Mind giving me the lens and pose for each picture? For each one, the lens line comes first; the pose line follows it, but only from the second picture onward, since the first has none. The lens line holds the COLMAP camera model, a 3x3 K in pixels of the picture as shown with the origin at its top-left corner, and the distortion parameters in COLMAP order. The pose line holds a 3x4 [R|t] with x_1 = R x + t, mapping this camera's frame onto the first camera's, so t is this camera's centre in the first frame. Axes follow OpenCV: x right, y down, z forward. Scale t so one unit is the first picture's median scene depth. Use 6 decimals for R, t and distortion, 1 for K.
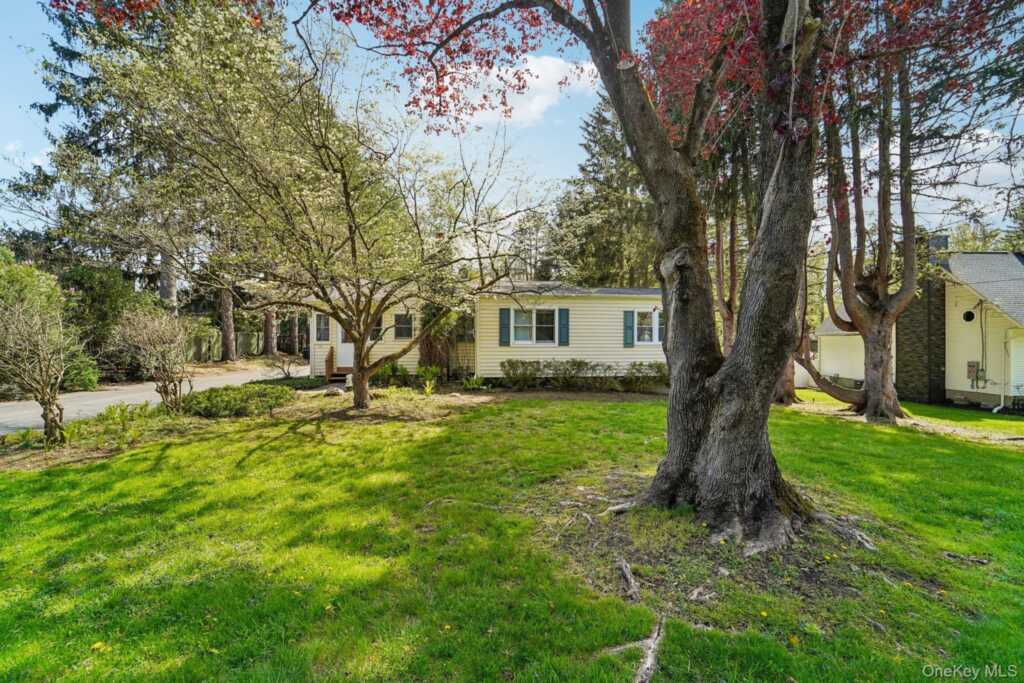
lens RADIAL K [[423.4, 0, 509.1], [0, 423.4, 337.2], [0, 0, 1]] dist [0.004520, -0.003145]
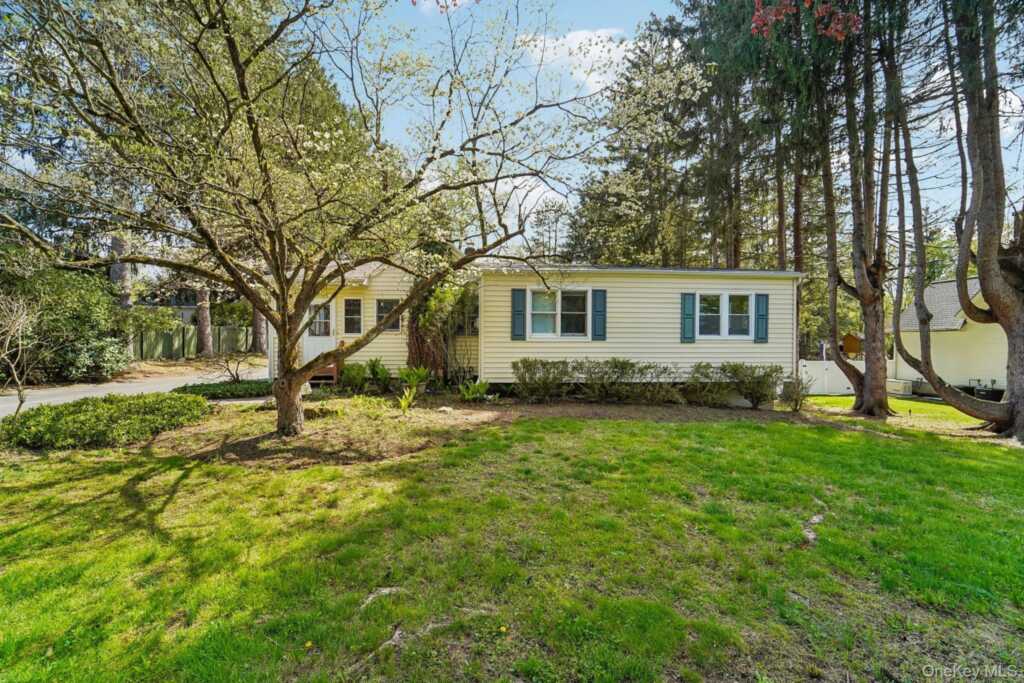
lens RADIAL K [[423.4, 0, 513.5], [0, 423.4, 343.4], [0, 0, 1]] dist [0.004520, -0.003145]
pose [[0.999523, 0.003710, -0.030644, 0.003372], [-0.003185, 0.999848, 0.017161, 0.014000], [0.030703, -0.017055, 0.999383, 0.267642]]
